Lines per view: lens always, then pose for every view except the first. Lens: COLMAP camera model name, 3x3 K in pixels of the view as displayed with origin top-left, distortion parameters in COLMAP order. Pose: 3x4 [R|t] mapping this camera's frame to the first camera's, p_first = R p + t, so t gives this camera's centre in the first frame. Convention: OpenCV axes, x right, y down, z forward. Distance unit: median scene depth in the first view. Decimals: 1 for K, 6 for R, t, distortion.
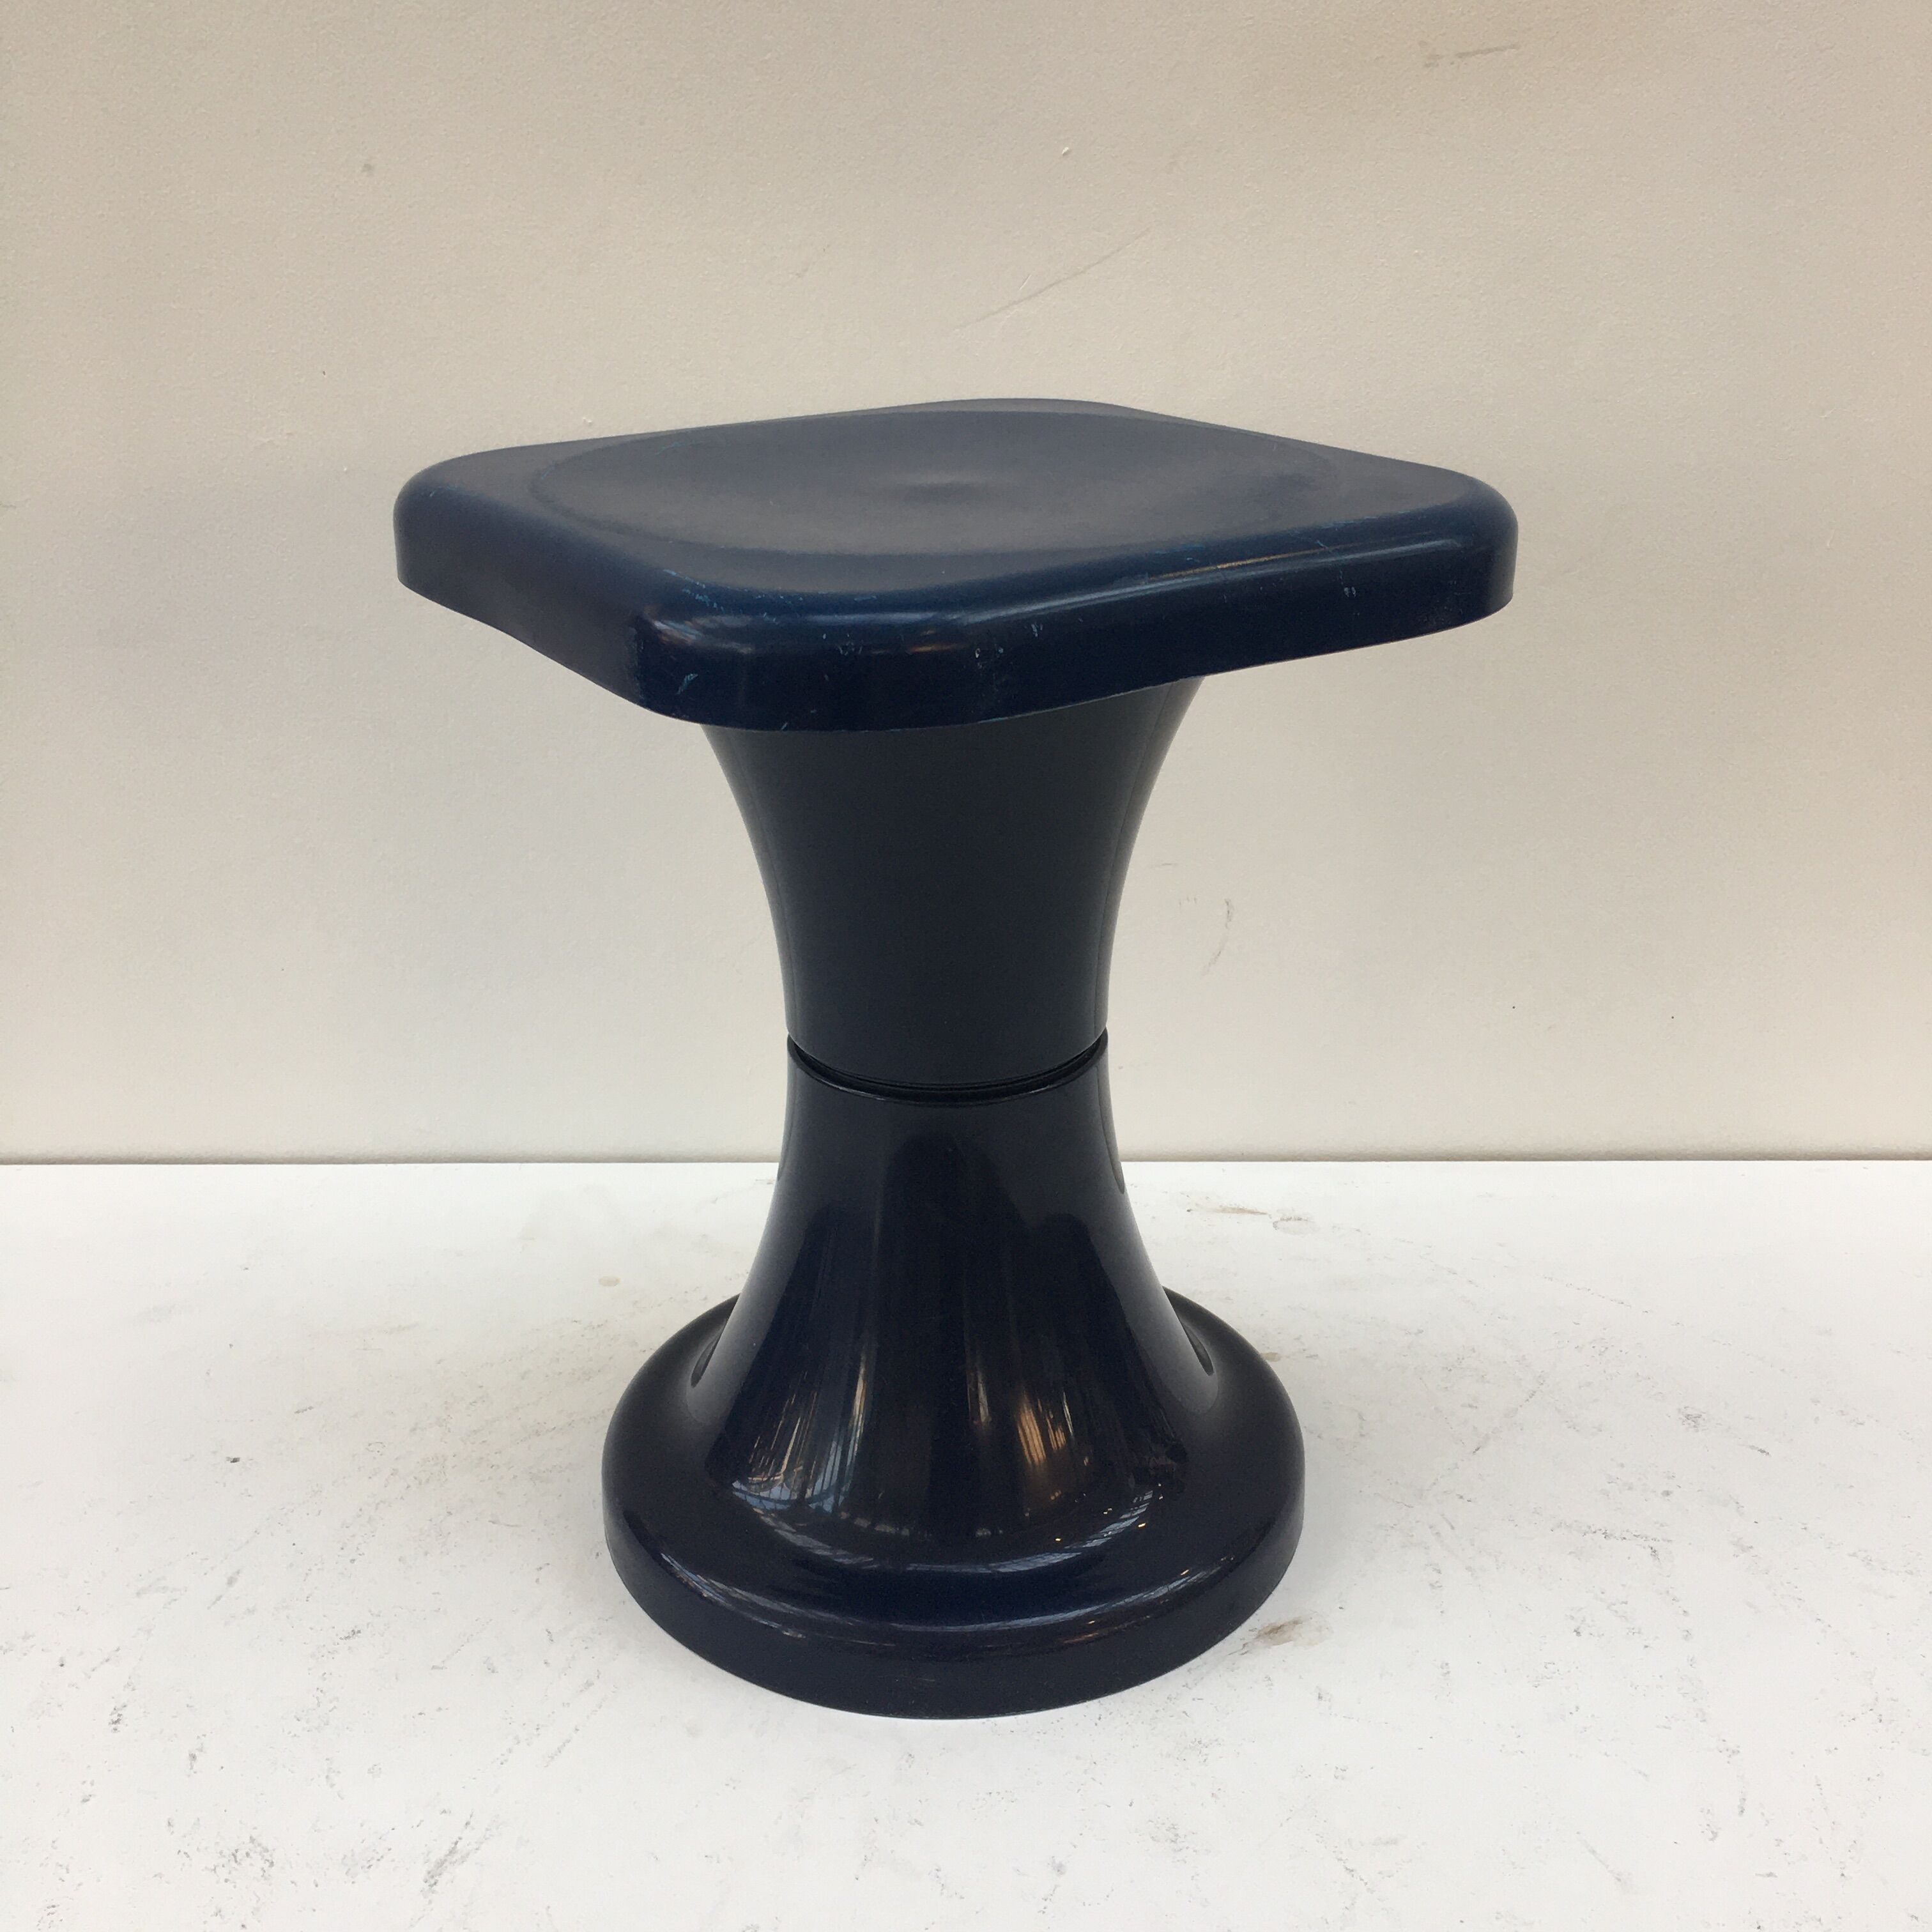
lens RADIAL K [[2266.0, 0, 966.0], [0, 2266.0, 937.0], [0, 0, 1]] dist [0.032842, 0.000000]
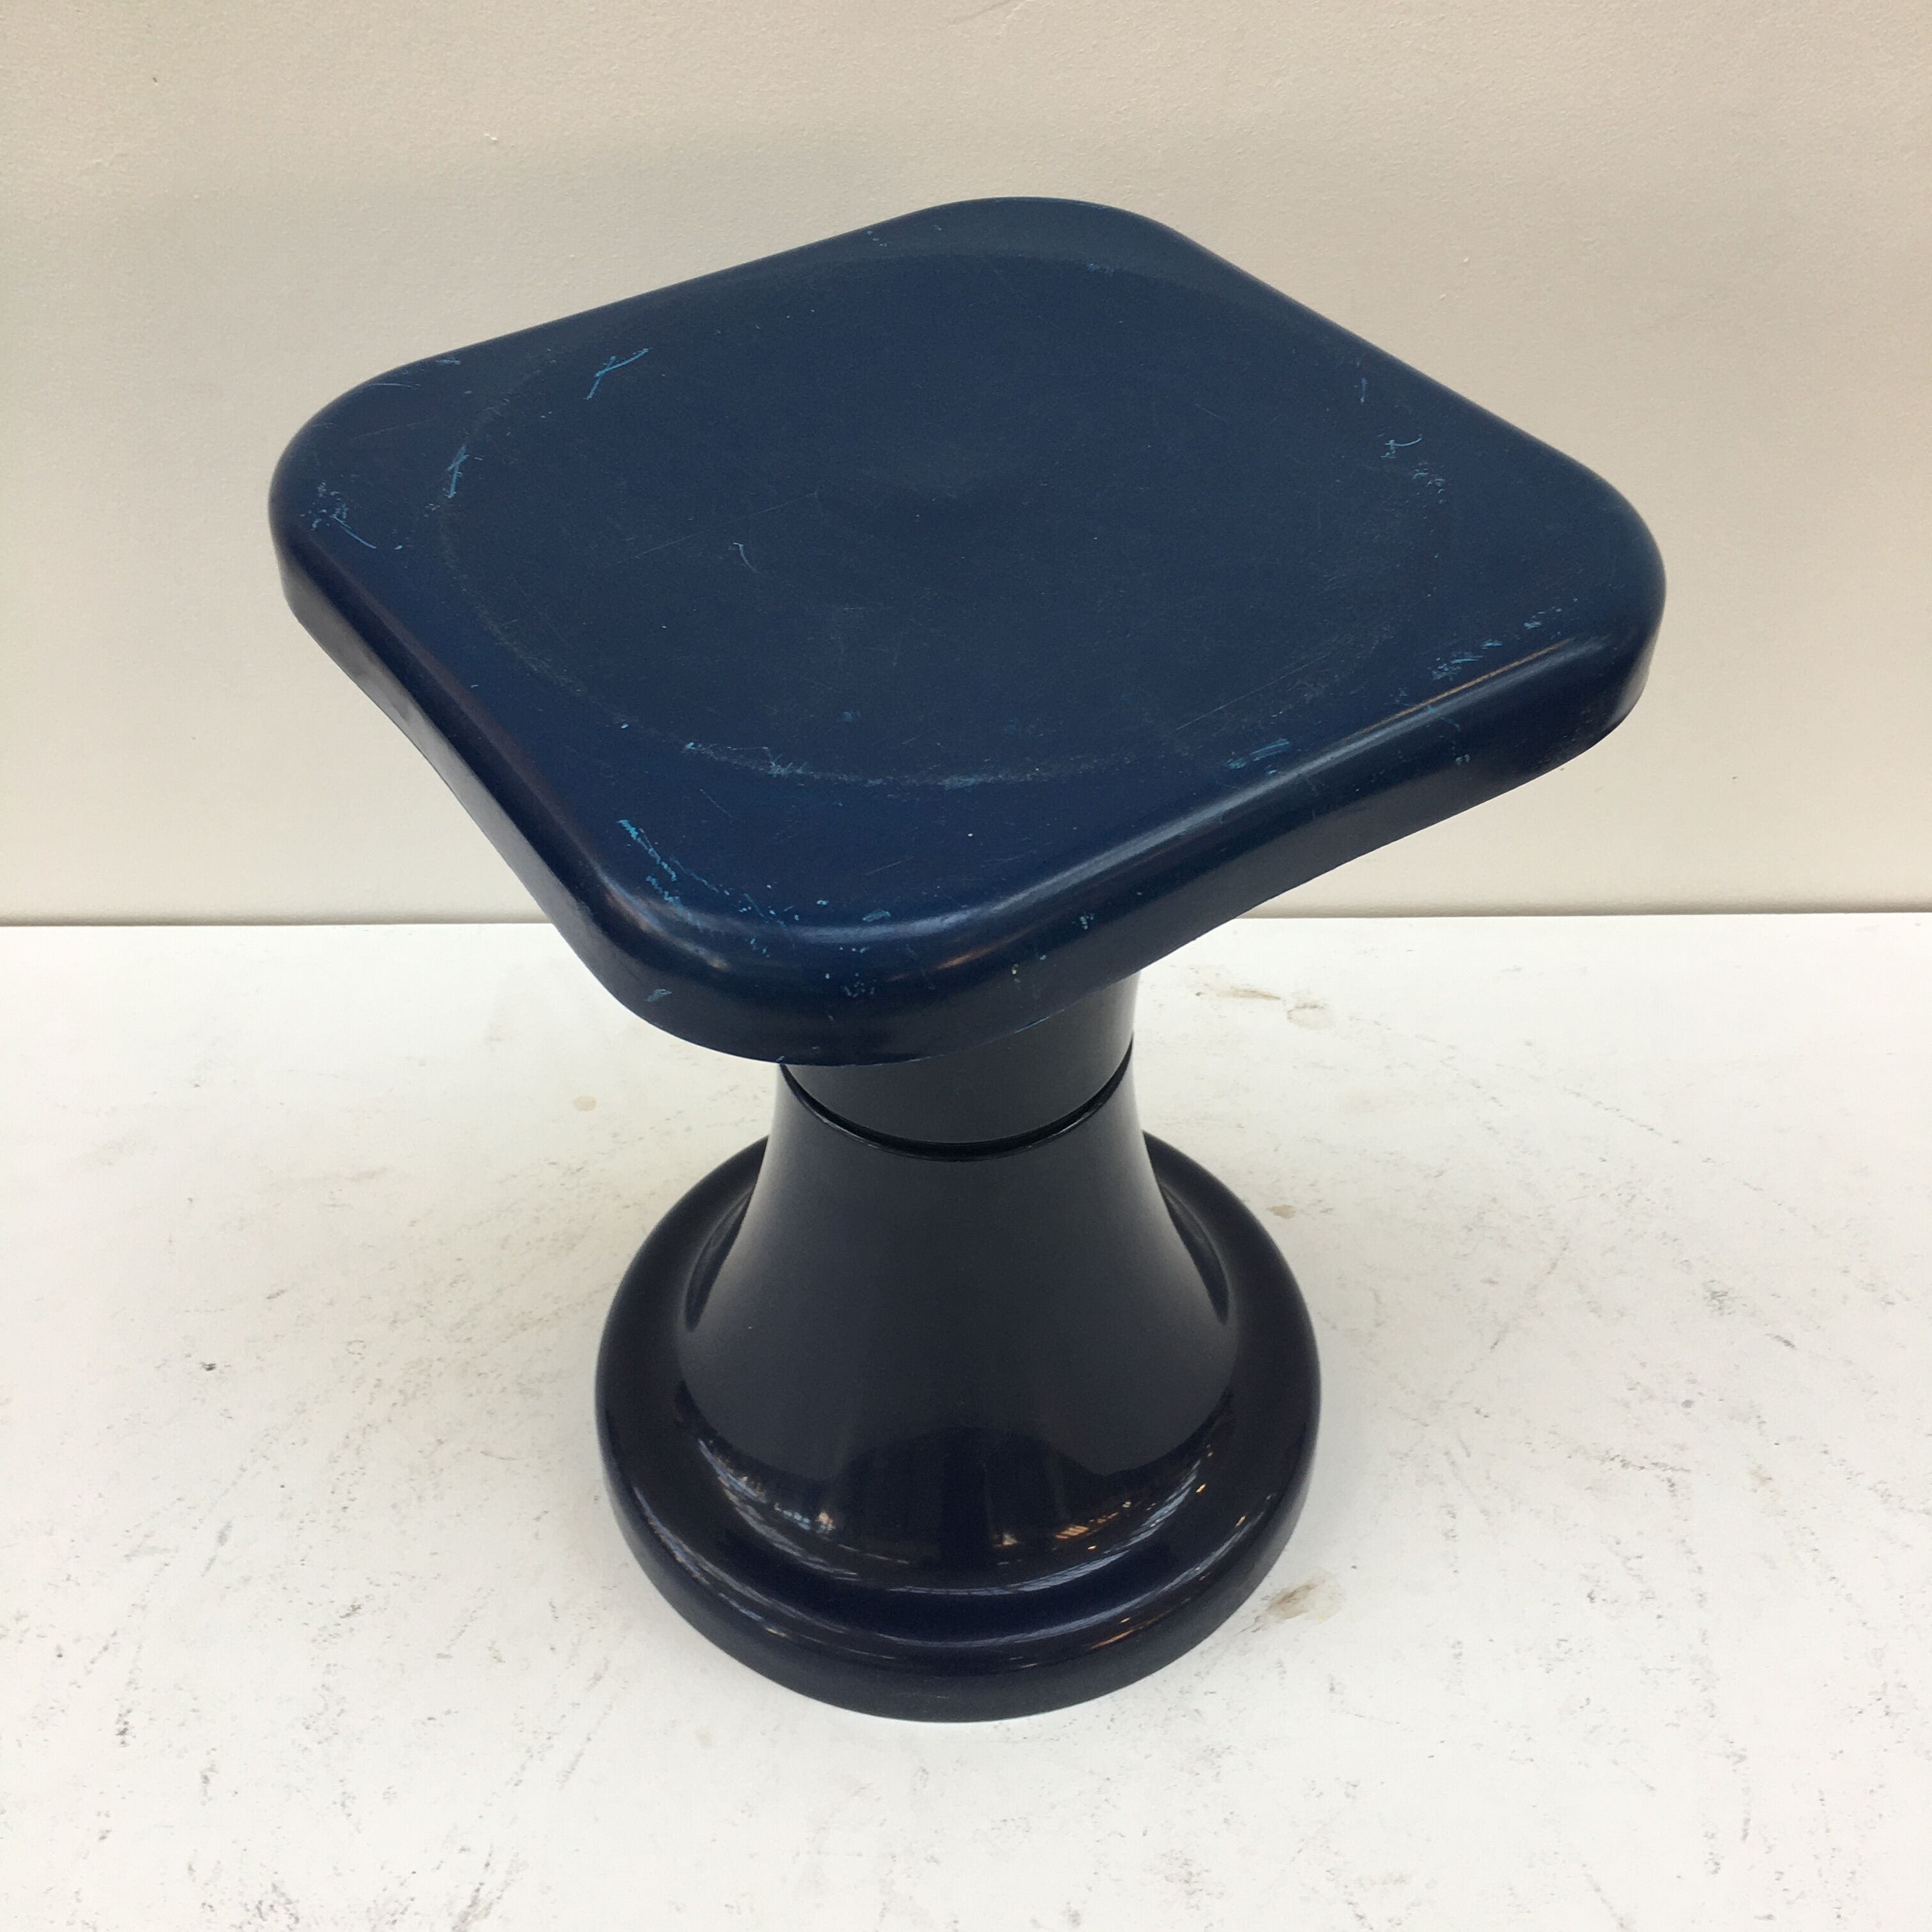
lens RADIAL K [[2266.0, 0, 966.8], [0, 2266.0, 956.8], [0, 0, 1]] dist [0.032842, 0.000000]
pose [[0.999802, -0.008099, 0.018200, -0.018689], [0.001106, 0.934776, 0.355235, -0.294378], [-0.019890, -0.355144, 0.934600, 0.167463]]
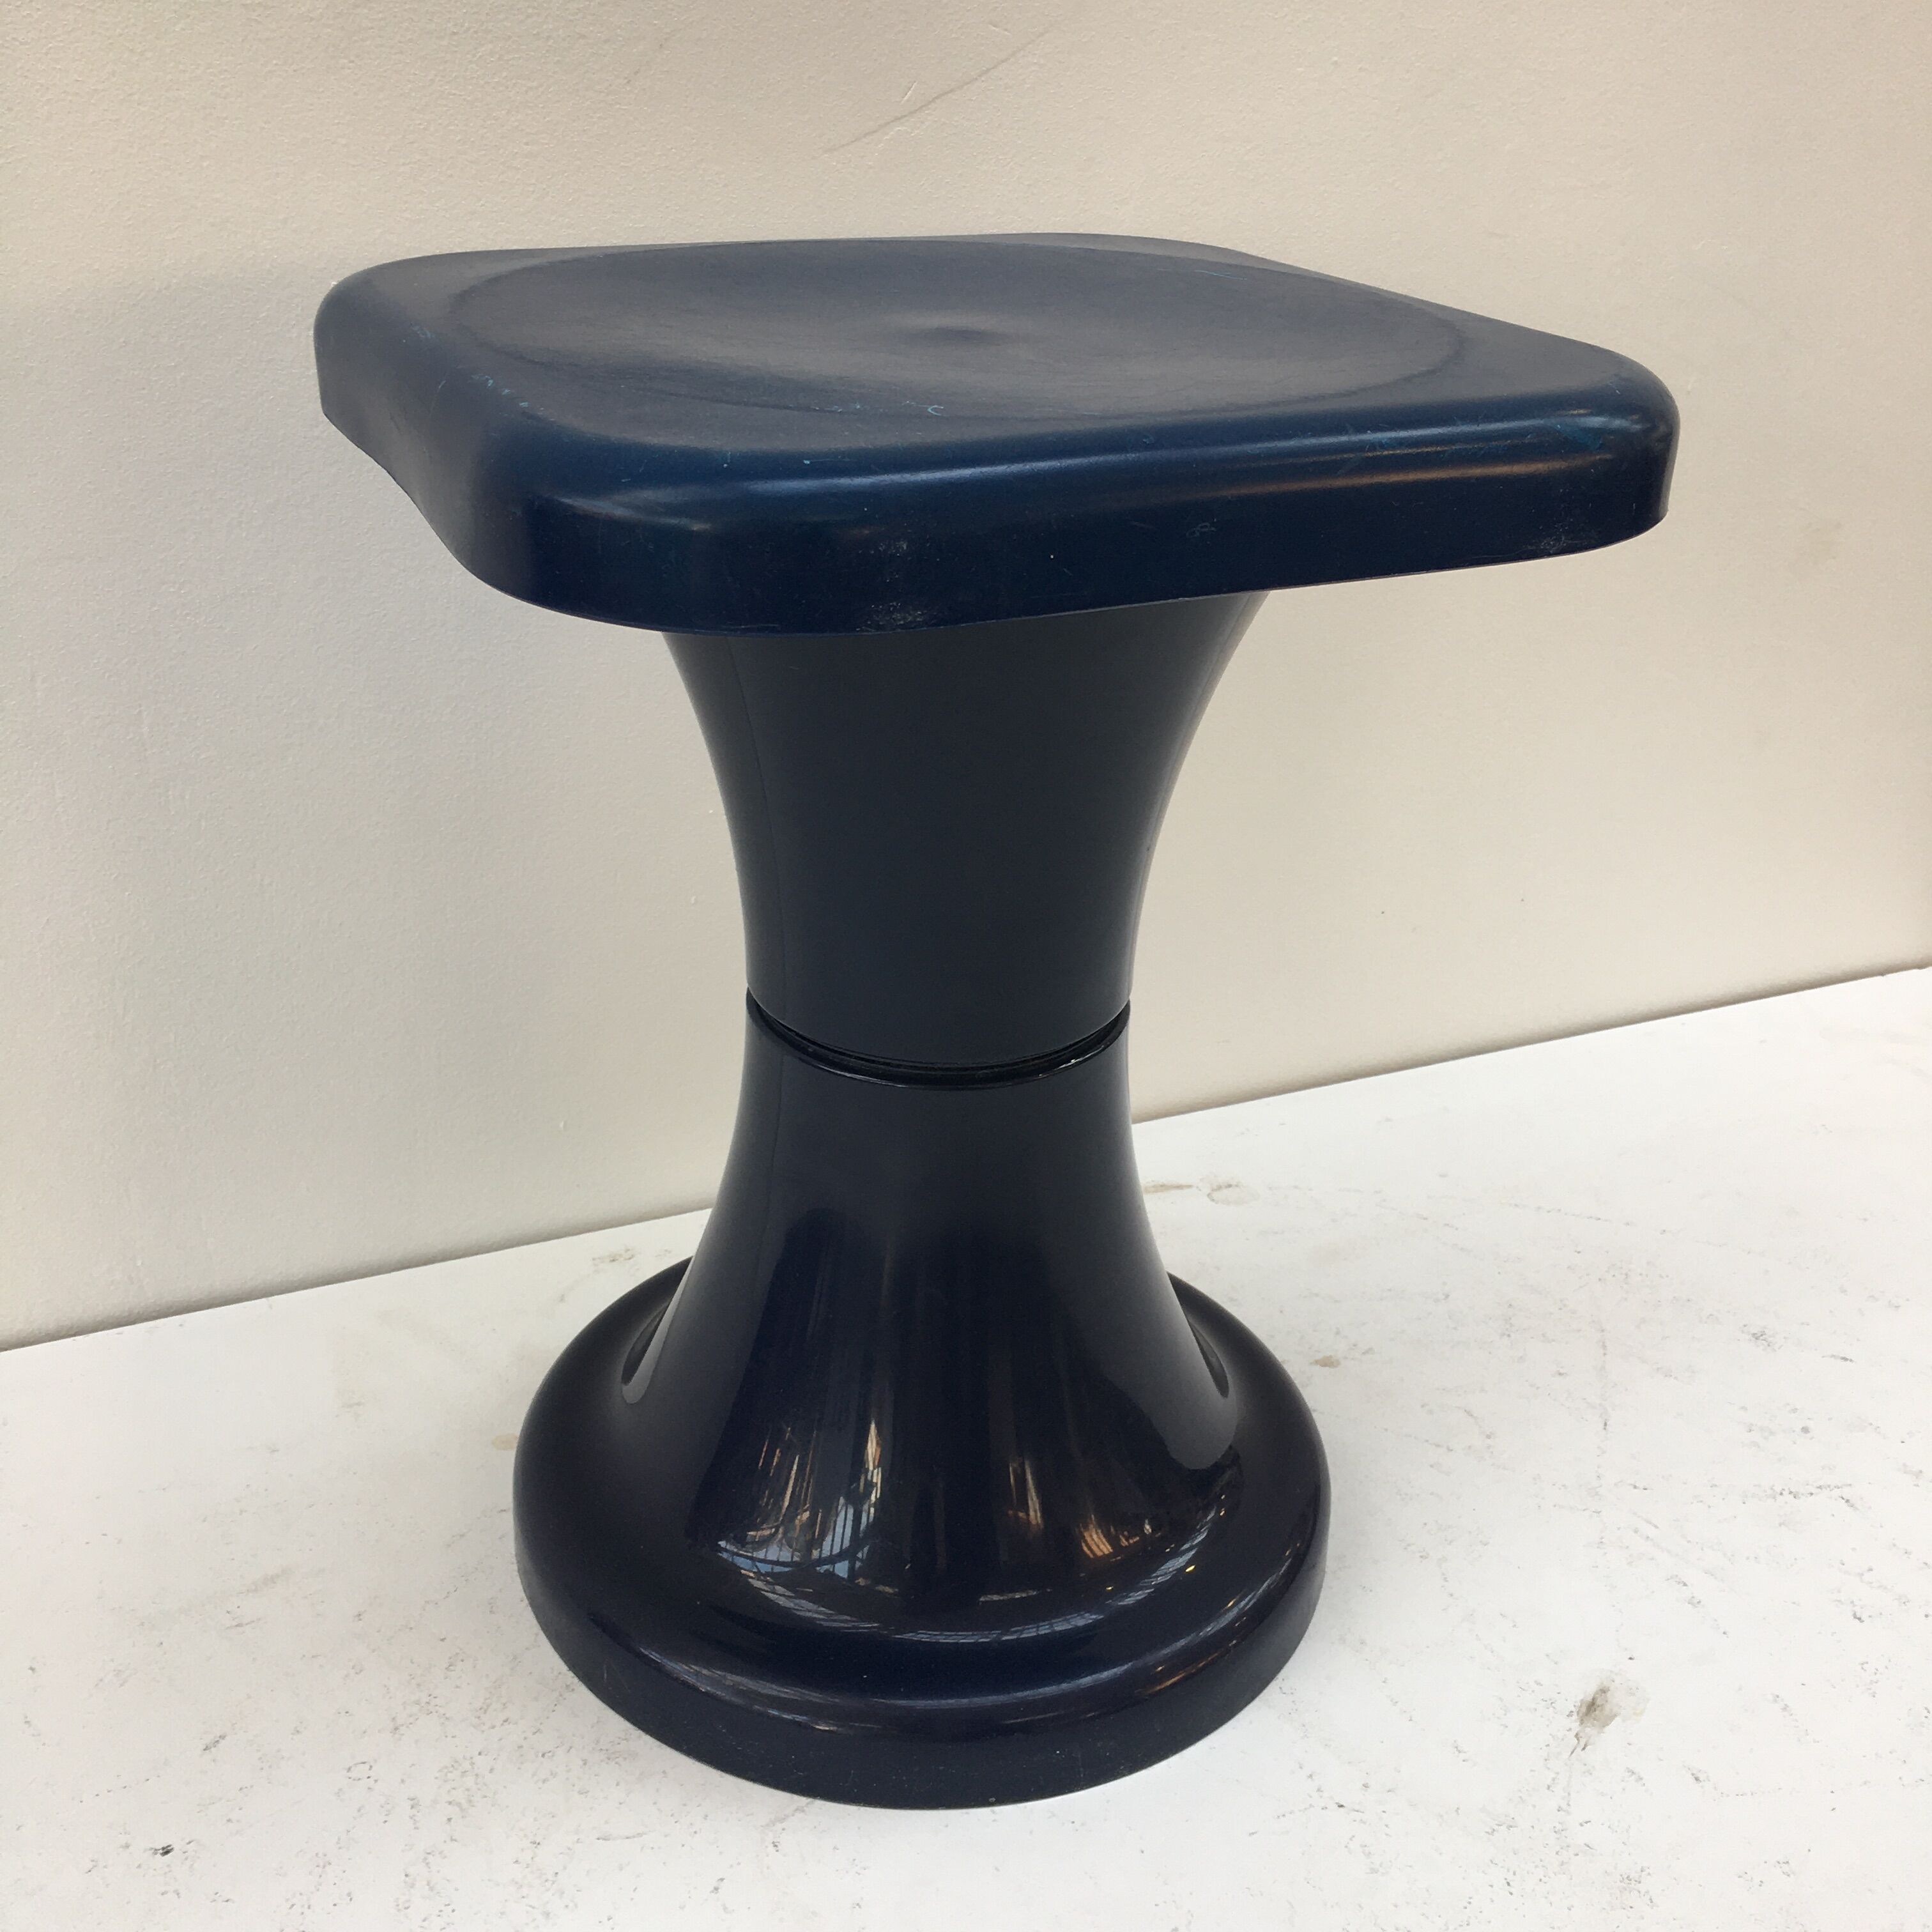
lens RADIAL K [[2266.0, 0, 979.5], [0, 2266.0, 950.4], [0, 0, 1]] dist [0.032842, 0.000000]
pose [[0.906179, -0.144015, 0.397618, -0.358453], [0.109481, 0.988065, 0.108362, -0.093010], [-0.408478, -0.054664, 0.911130, 0.307912]]
